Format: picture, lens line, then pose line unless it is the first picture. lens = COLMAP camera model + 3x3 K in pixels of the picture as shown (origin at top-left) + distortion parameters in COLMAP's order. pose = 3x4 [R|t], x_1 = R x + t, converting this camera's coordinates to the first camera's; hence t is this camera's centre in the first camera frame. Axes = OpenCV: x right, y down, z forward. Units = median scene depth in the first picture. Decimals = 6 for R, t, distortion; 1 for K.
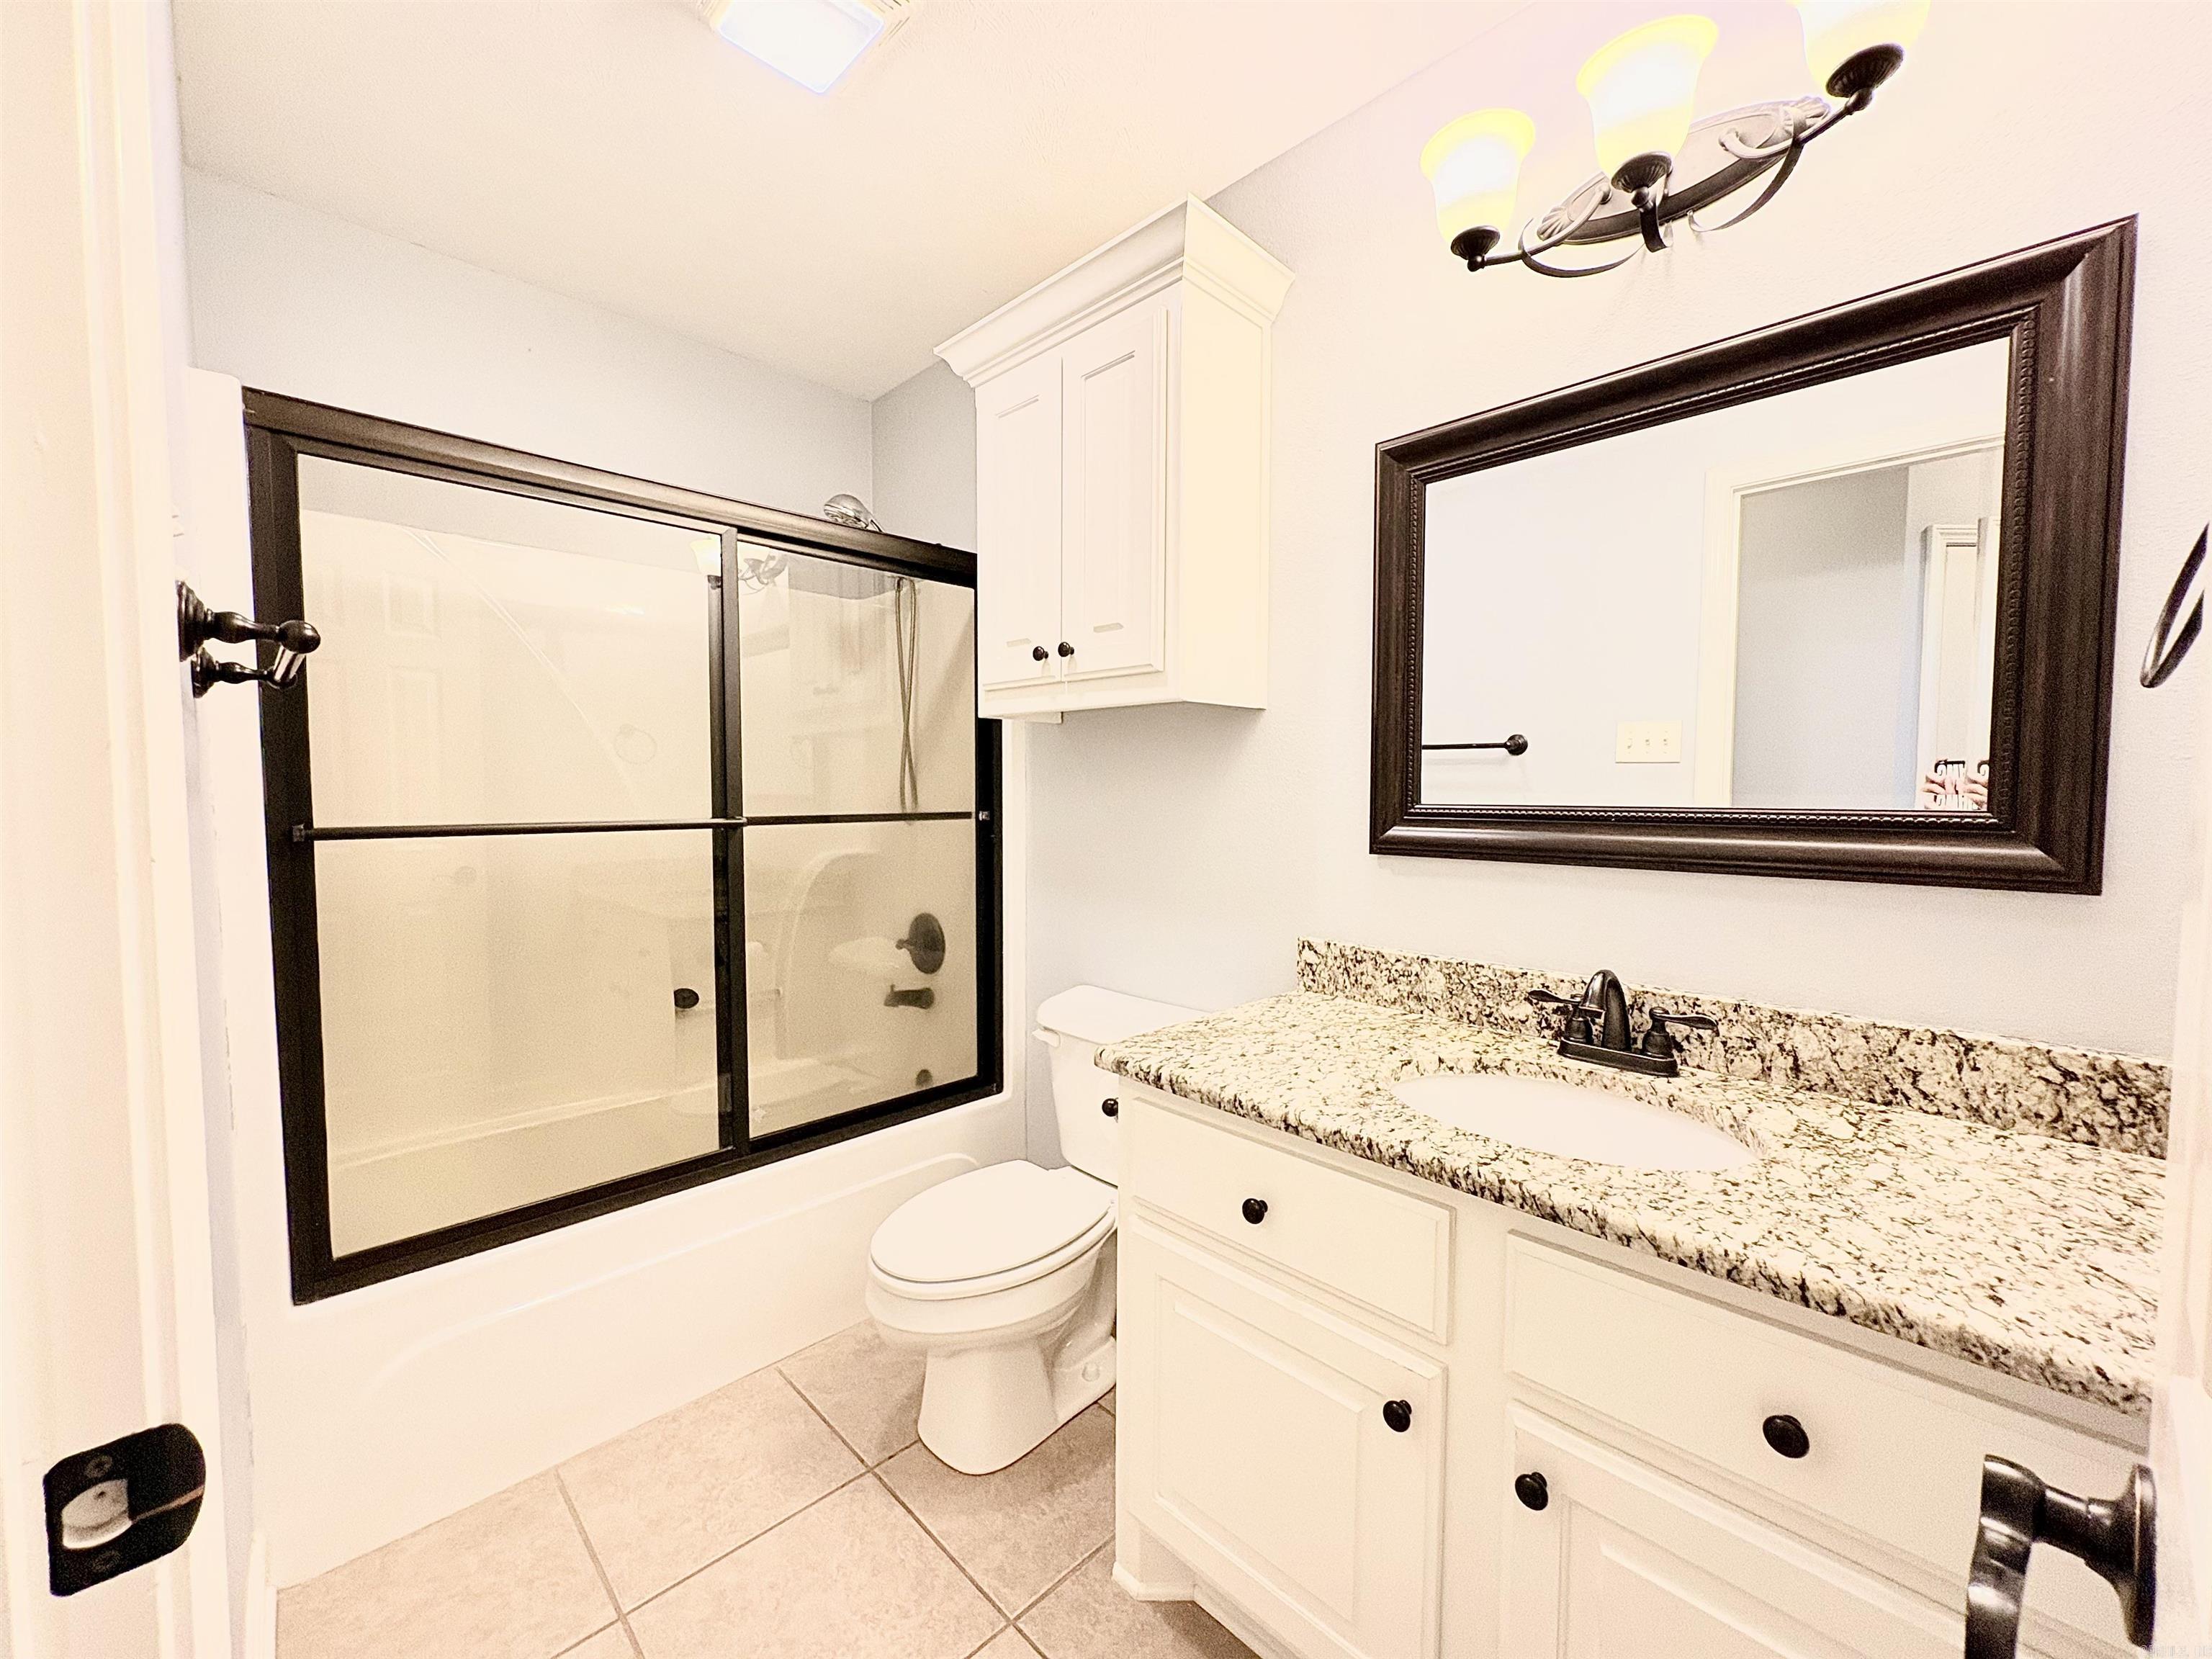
lens RADIAL K [[887.0, 0, 1109.8], [0, 887.0, 832.7], [0, 0, 1]] dist [0.000961, 0.000018]
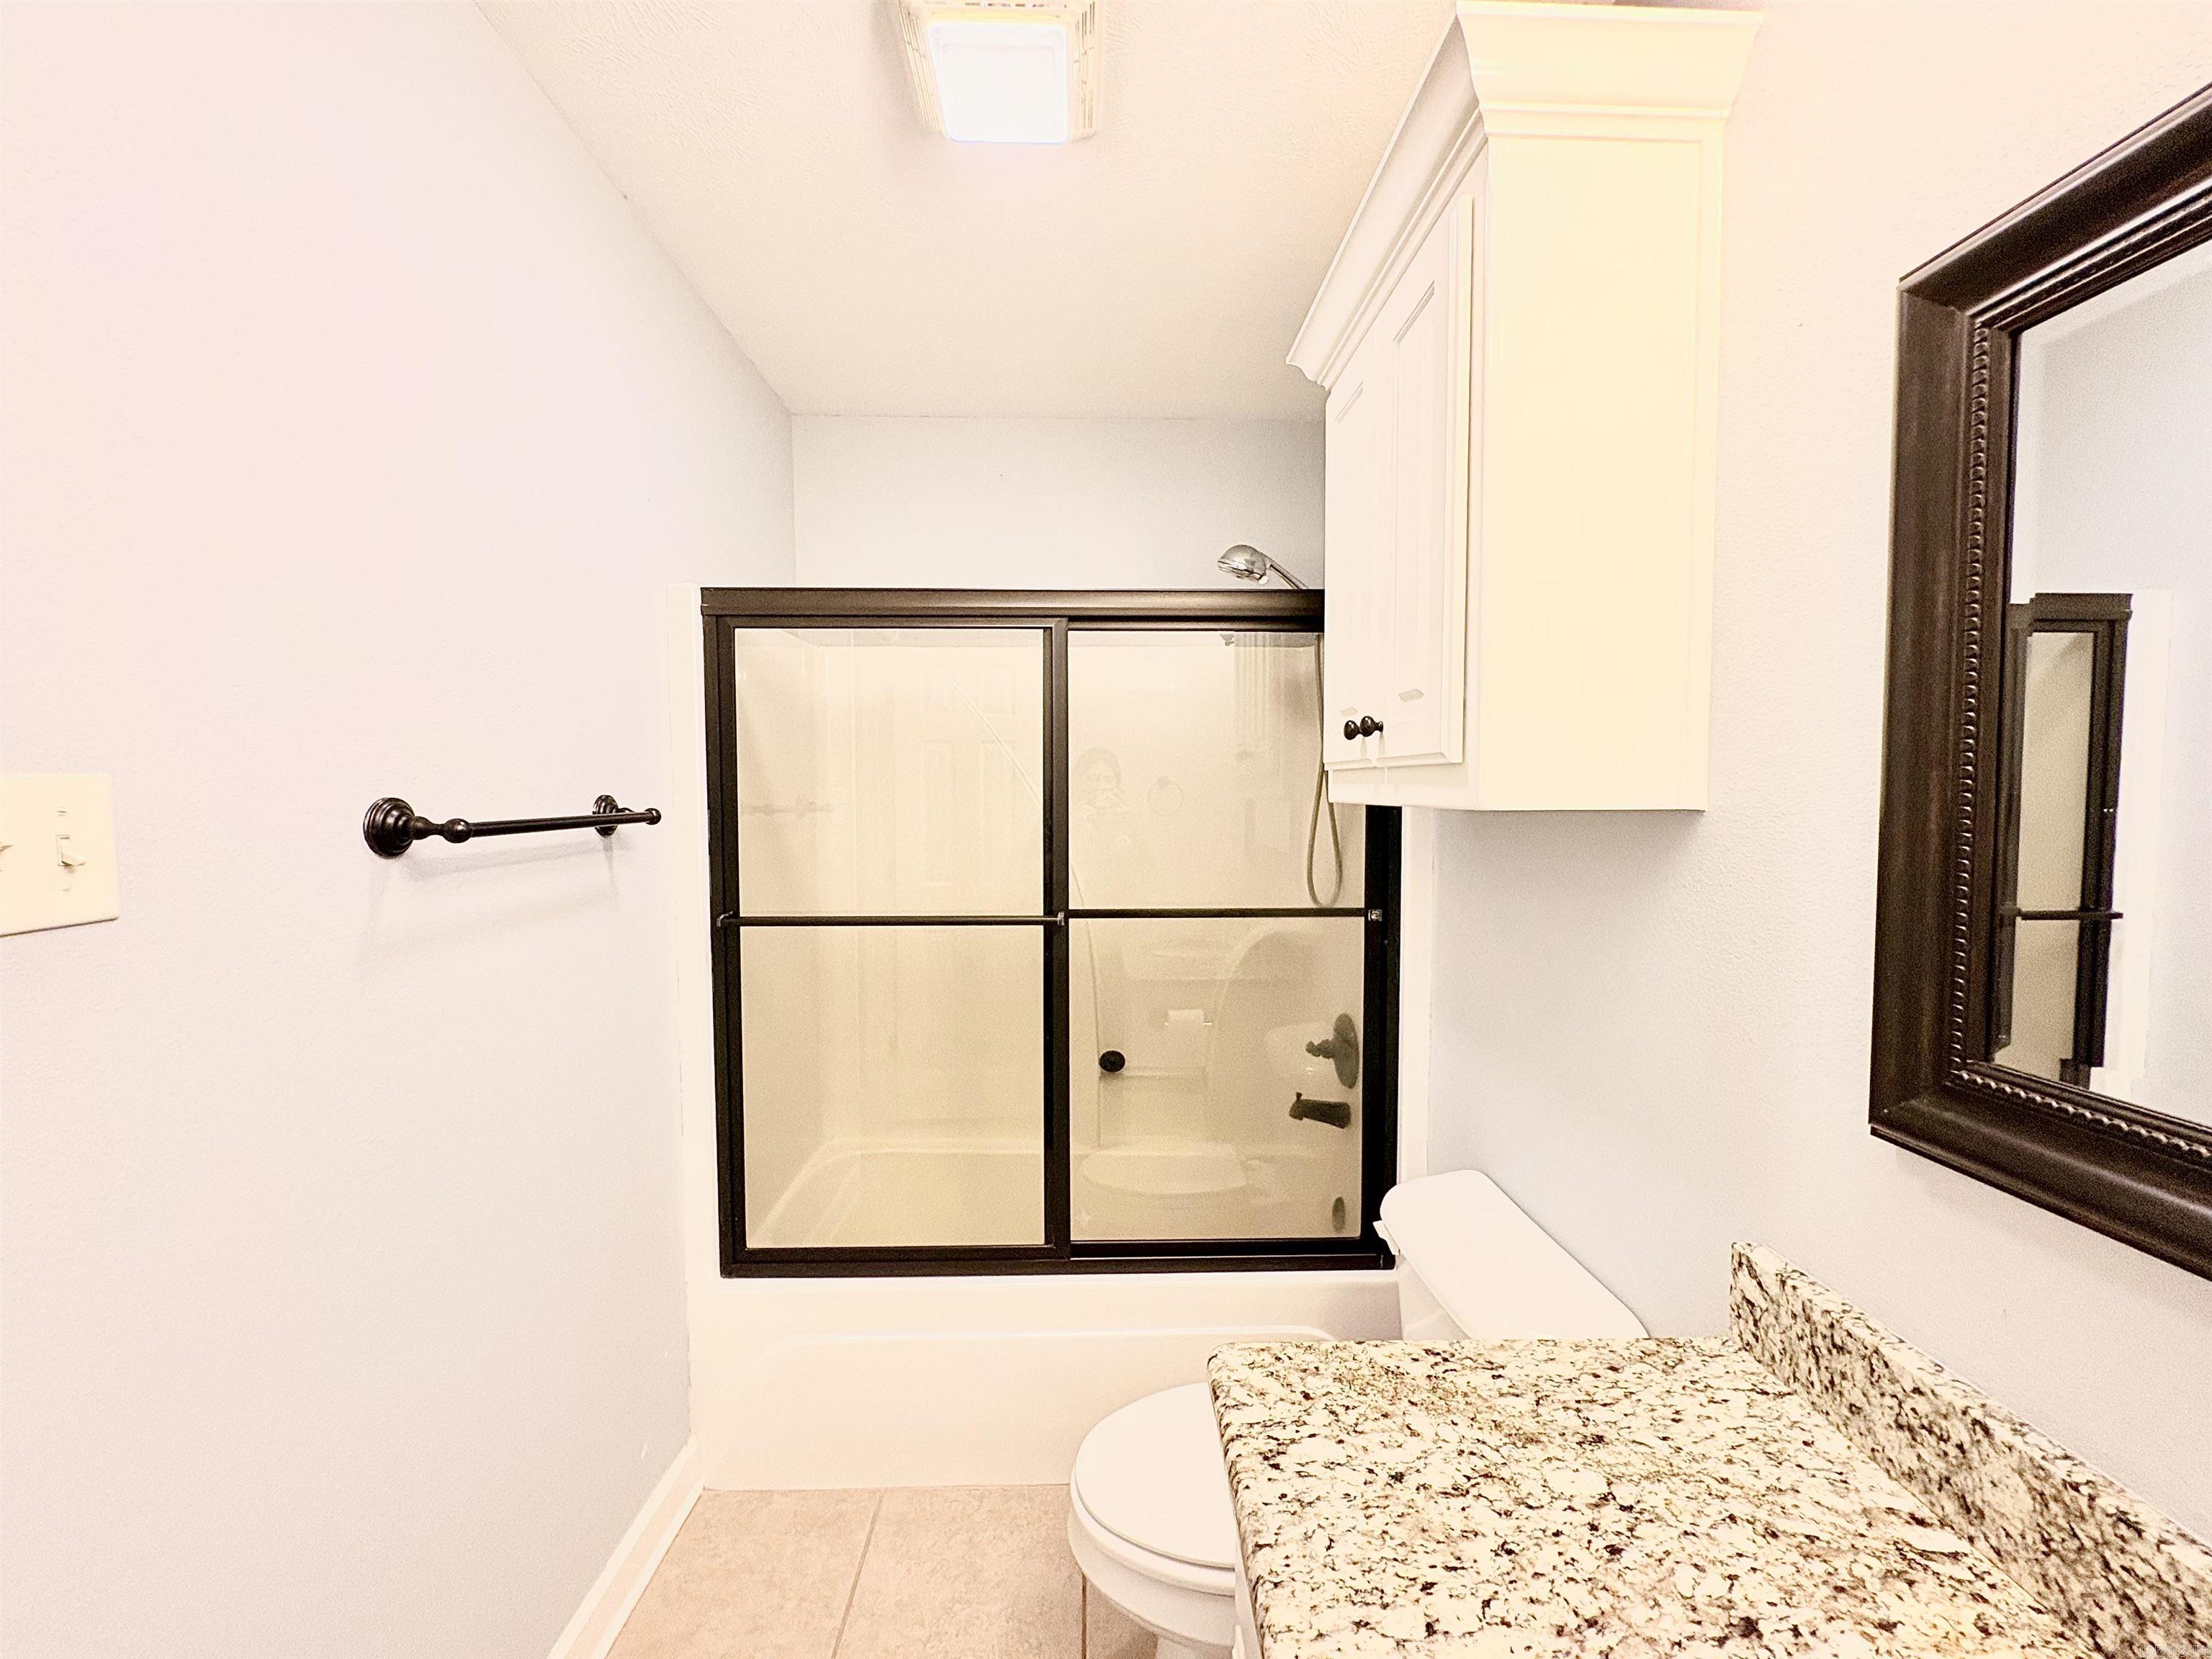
lens RADIAL K [[887.0, 0, 1102.5], [0, 887.0, 826.0], [0, 0, 1]] dist [0.000961, 0.000018]
pose [[0.721525, 0.024236, -0.691964, 0.316976], [-0.029493, 0.999556, 0.004256, -0.131447], [0.691760, 0.017337, 0.721919, 0.356524]]
